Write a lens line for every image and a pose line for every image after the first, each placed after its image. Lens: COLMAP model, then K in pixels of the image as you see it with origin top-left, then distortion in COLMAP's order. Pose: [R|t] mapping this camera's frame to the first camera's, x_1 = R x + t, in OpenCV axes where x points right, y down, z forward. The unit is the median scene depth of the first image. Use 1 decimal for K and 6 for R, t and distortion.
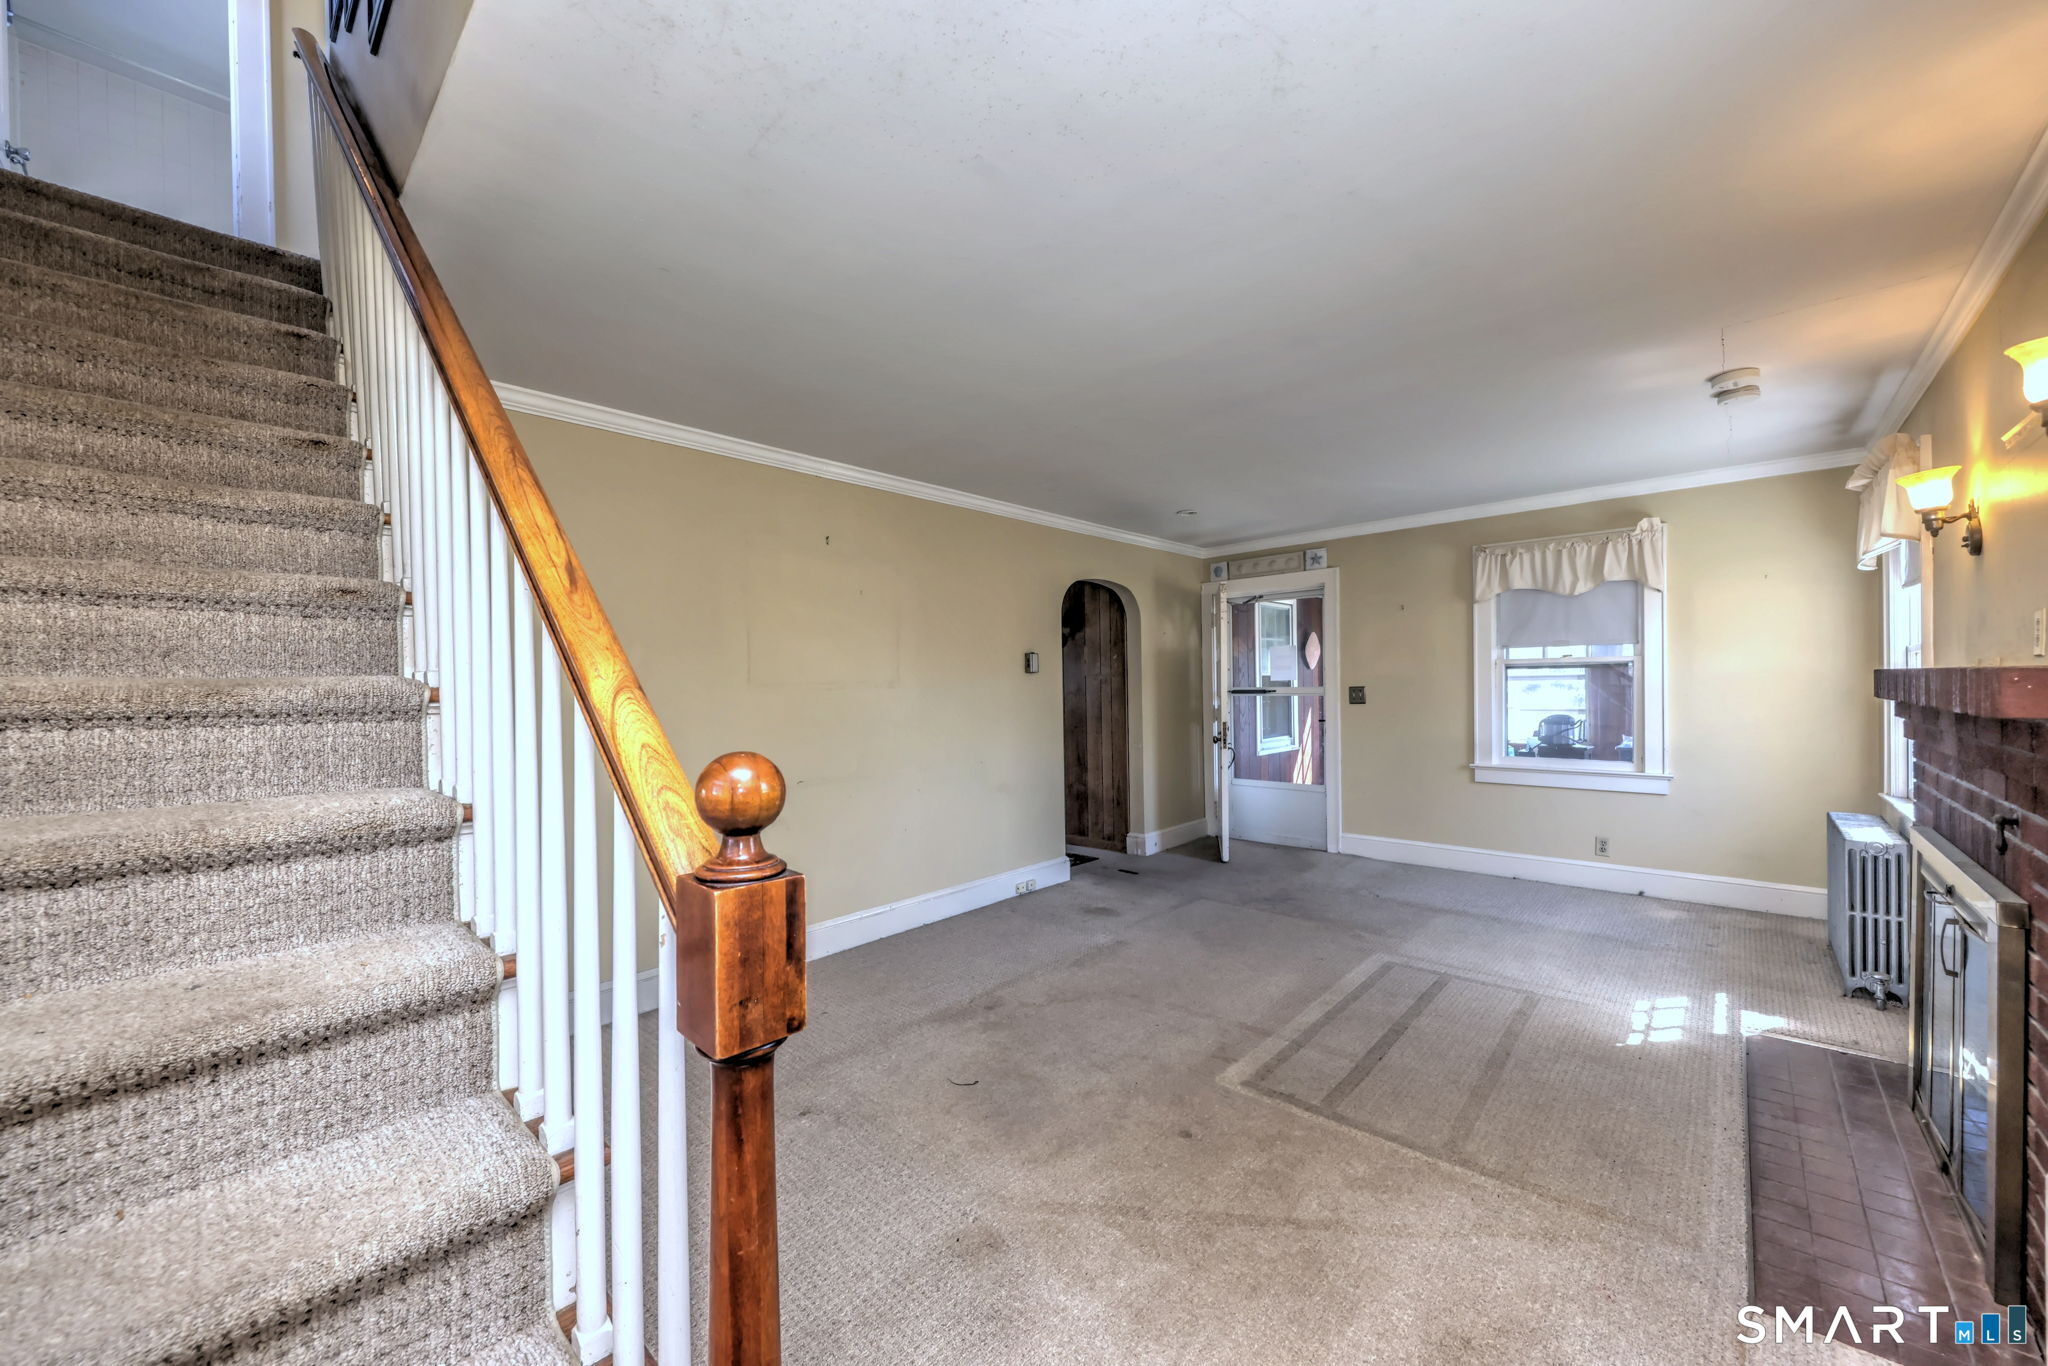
lens RADIAL K [[754.2, 0, 1006.8], [0, 754.2, 692.7], [0, 0, 1]] dist [0.001692, -0.000310]
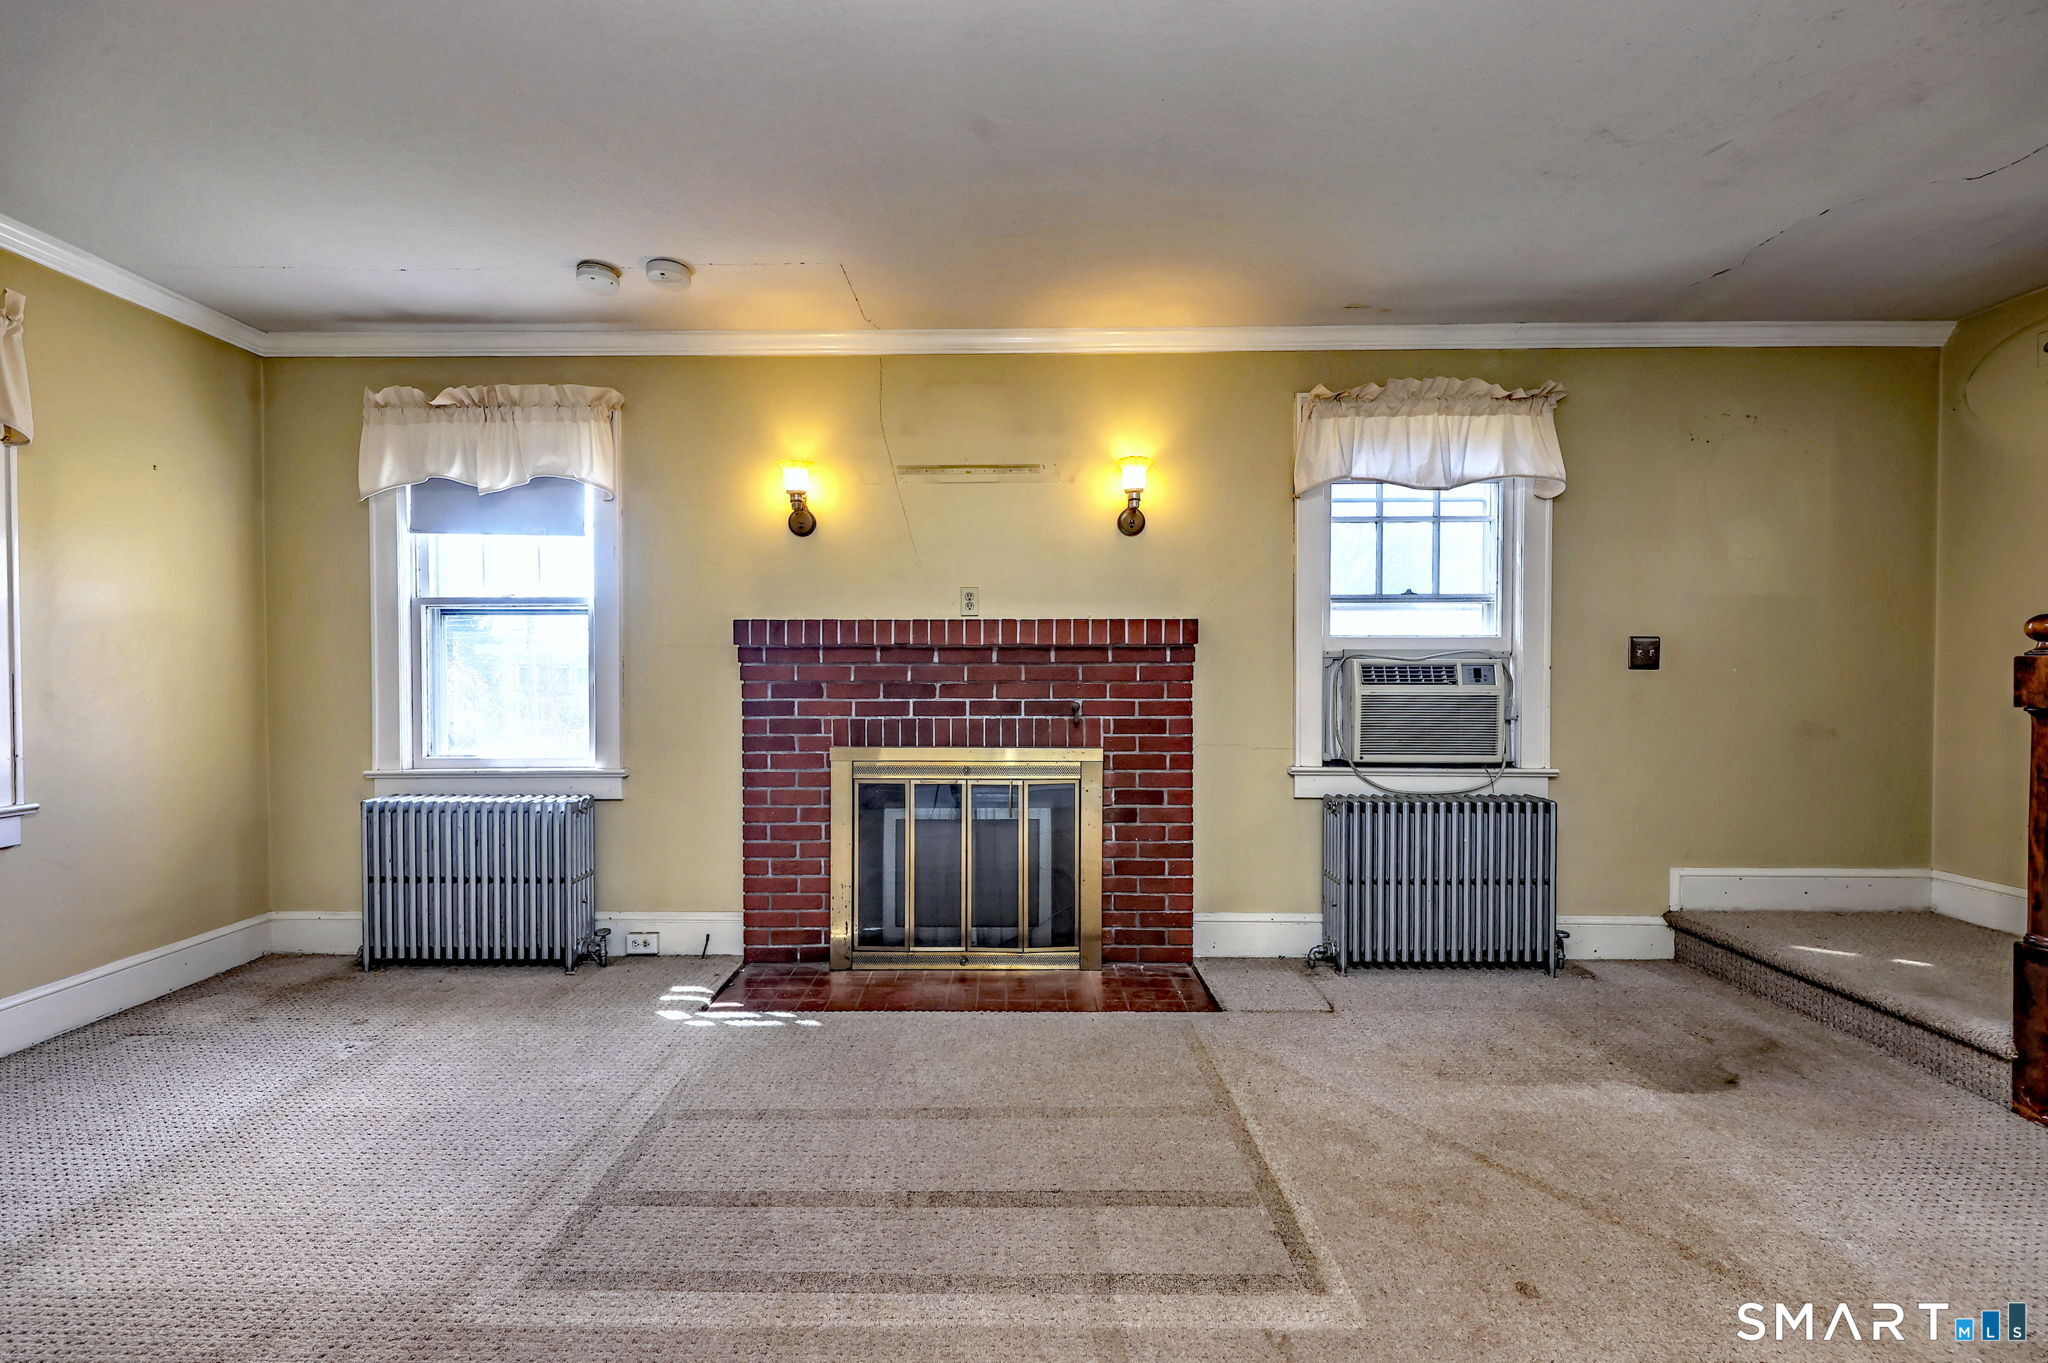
lens RADIAL K [[798.1, 0, 1003.1], [0, 798.1, 679.6], [0, 0, 1]] dist [0.001387, -0.000097]
pose [[-0.680876, 0.008874, 0.732345, 0.024534], [0.021528, 0.999737, 0.007901, 0.036985], [-0.732082, 0.021145, -0.680888, 0.987613]]
